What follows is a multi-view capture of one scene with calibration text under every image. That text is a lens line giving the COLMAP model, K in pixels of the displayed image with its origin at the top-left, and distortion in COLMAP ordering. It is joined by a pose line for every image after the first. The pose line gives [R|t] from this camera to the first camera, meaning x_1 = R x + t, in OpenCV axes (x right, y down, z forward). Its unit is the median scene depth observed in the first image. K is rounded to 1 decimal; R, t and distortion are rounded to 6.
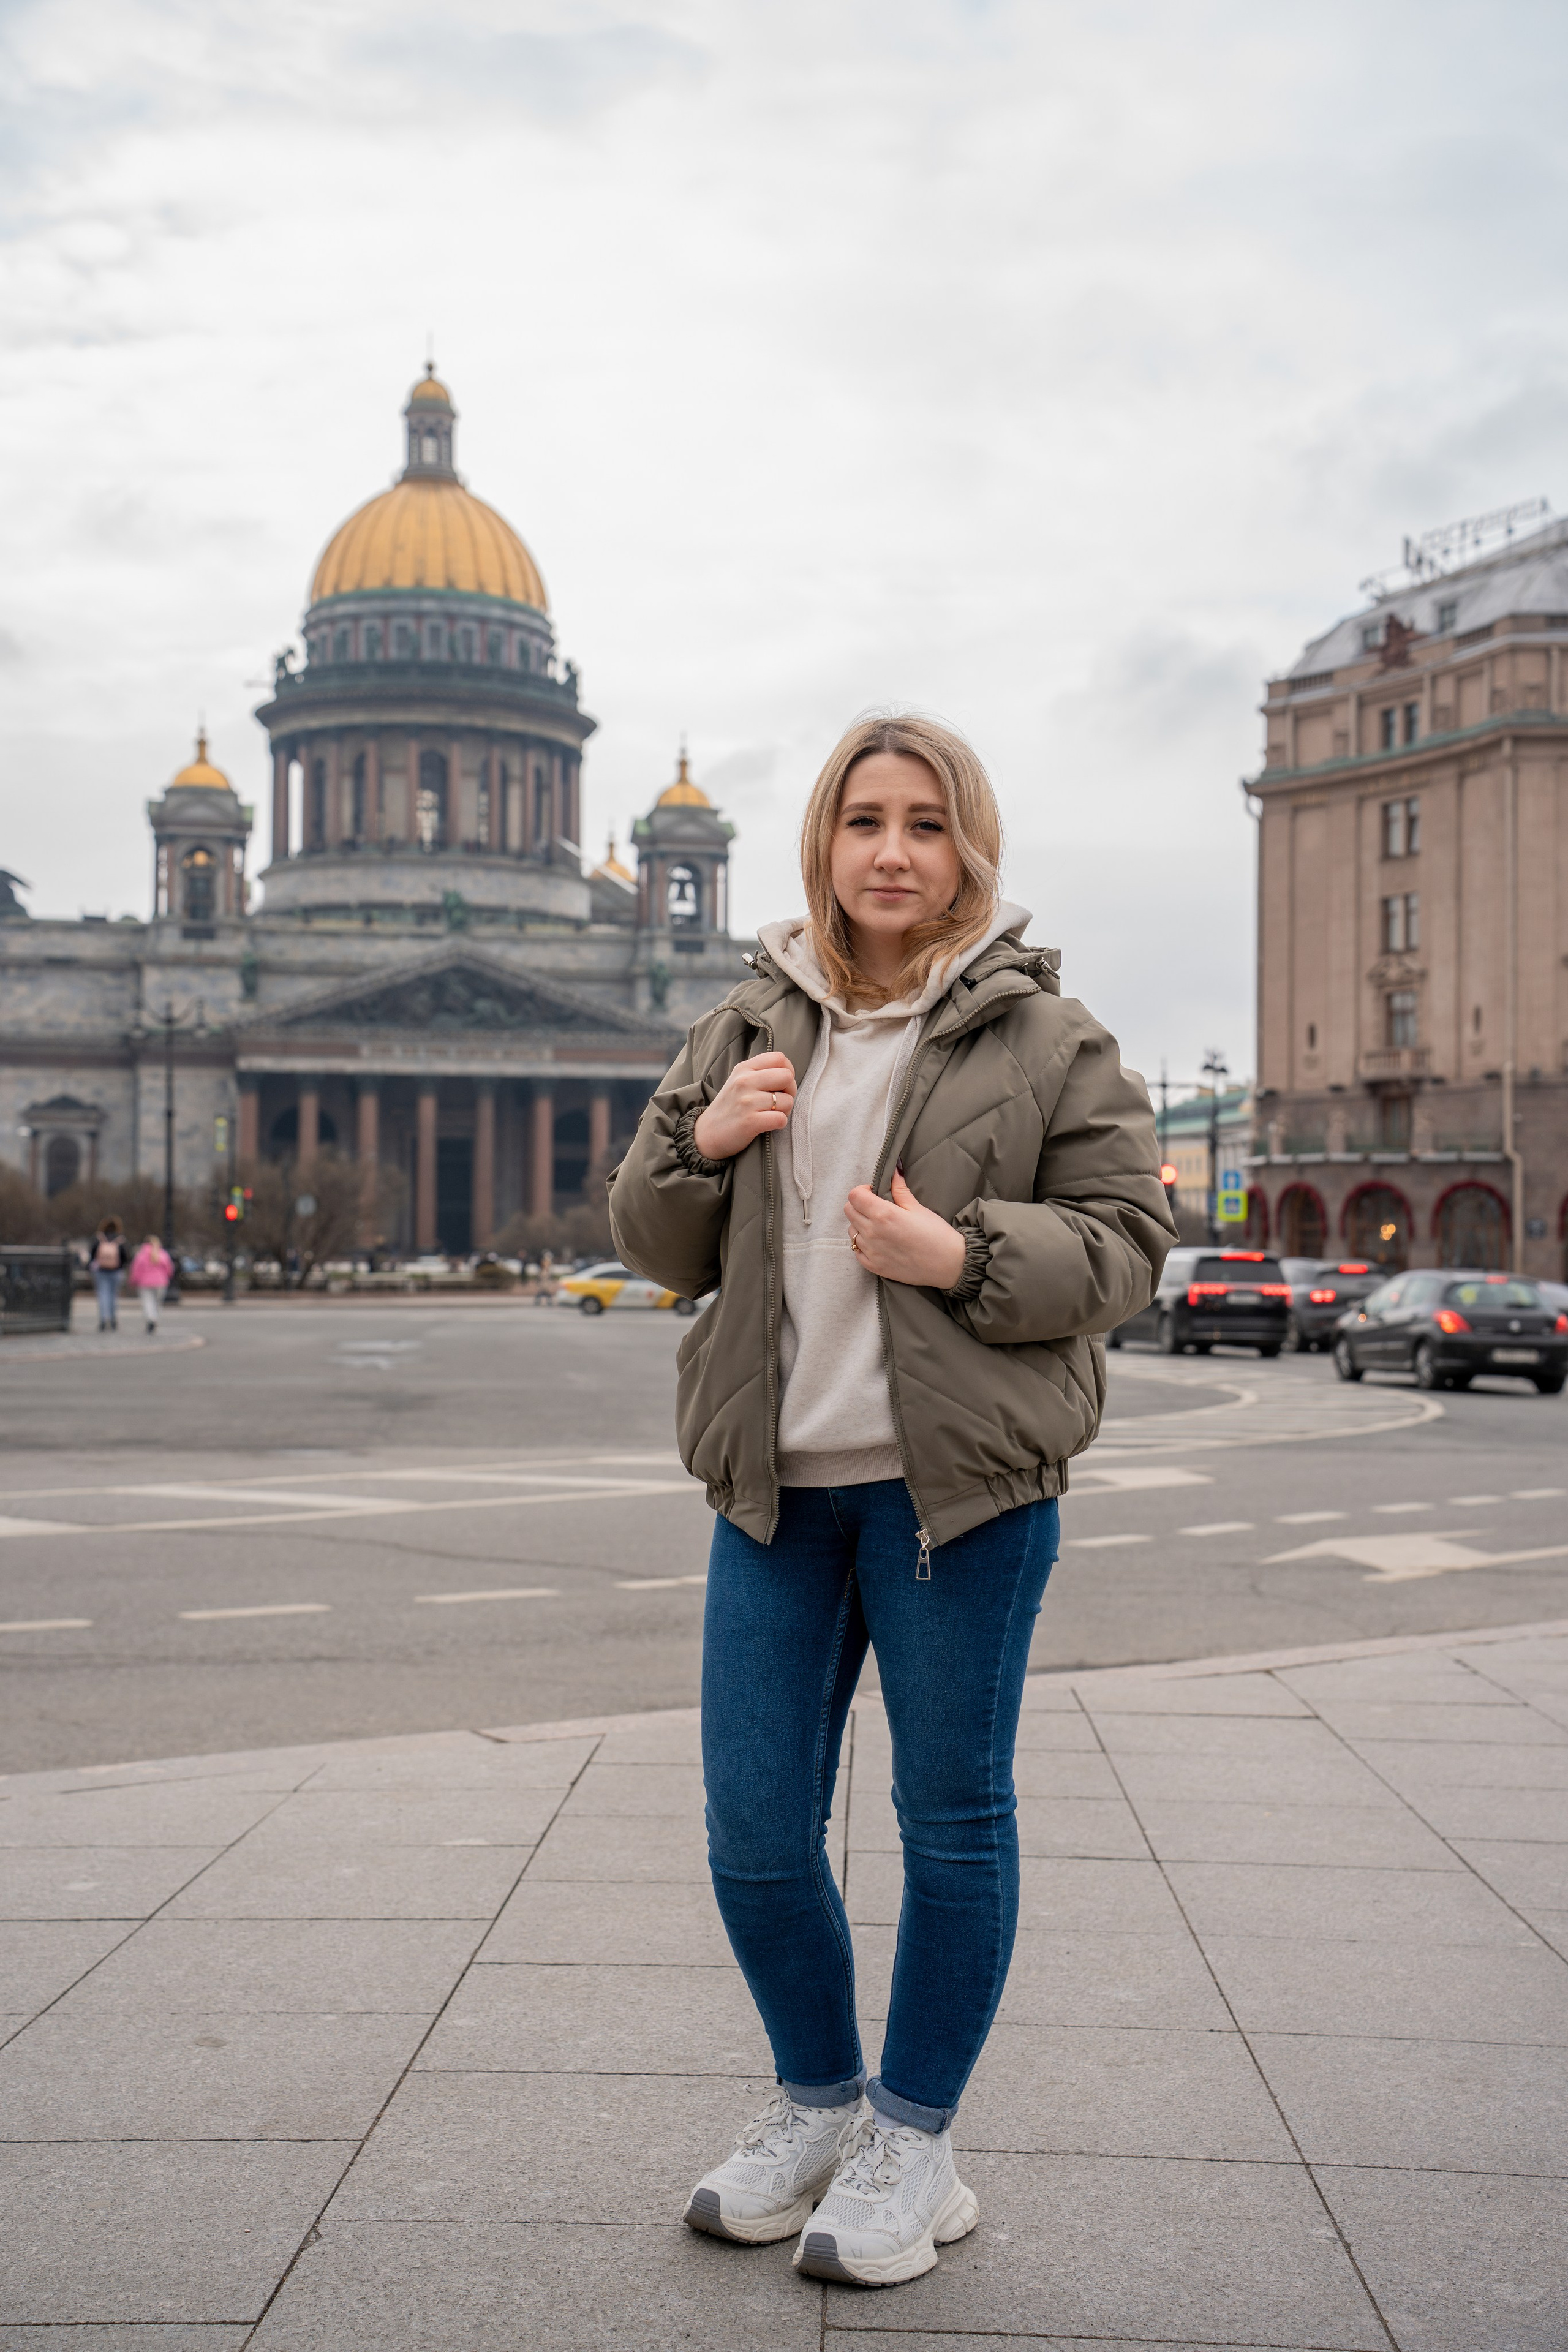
lens RADIAL K [[2708.5, 0, 768.1], [0, 2708.5, 1174.8], [0, 0, 1]] dist [0.136415, 0.000000]
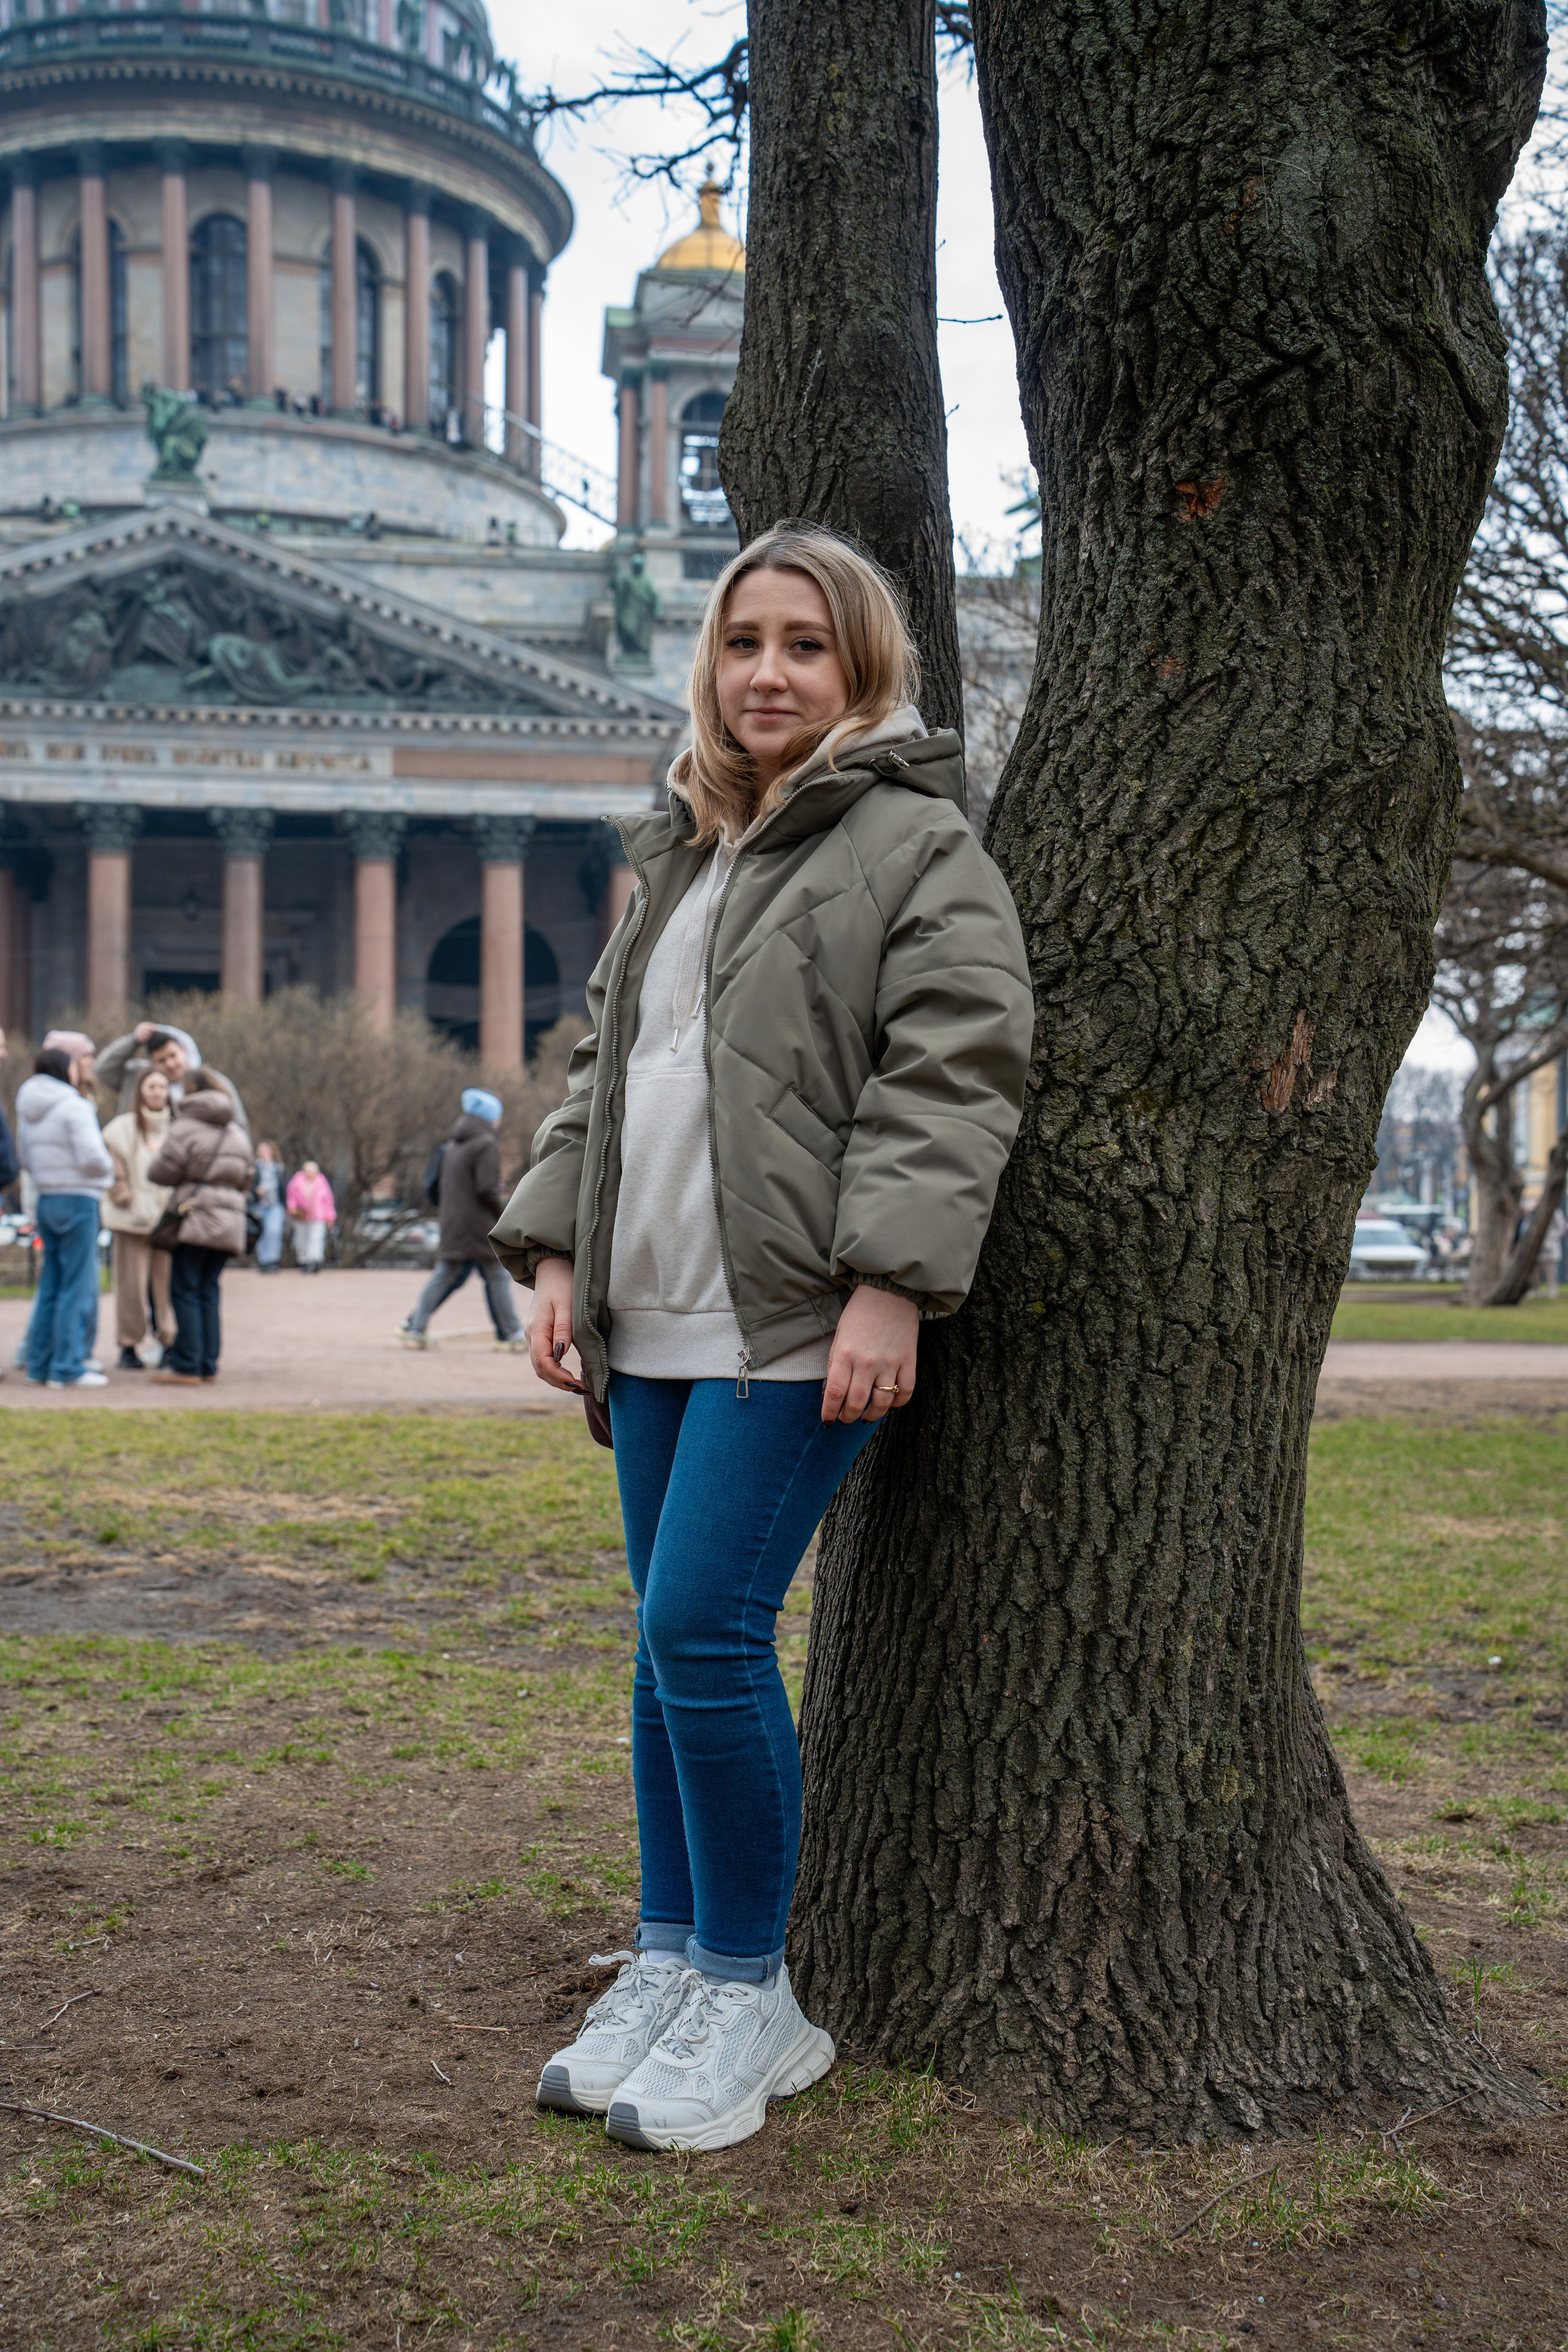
lens RADIAL K [[2708.5, 0, 798.0], [0, 2708.5, 1178.9], [0, 0, 1]] dist [0.136415, 0.000000]
pose [[0.998525, 0.000396, -0.054297, 0.011284], [-0.000158, 0.999990, 0.004370, 0.021574], [0.054298, -0.004355, 0.998515, 0.541869]]
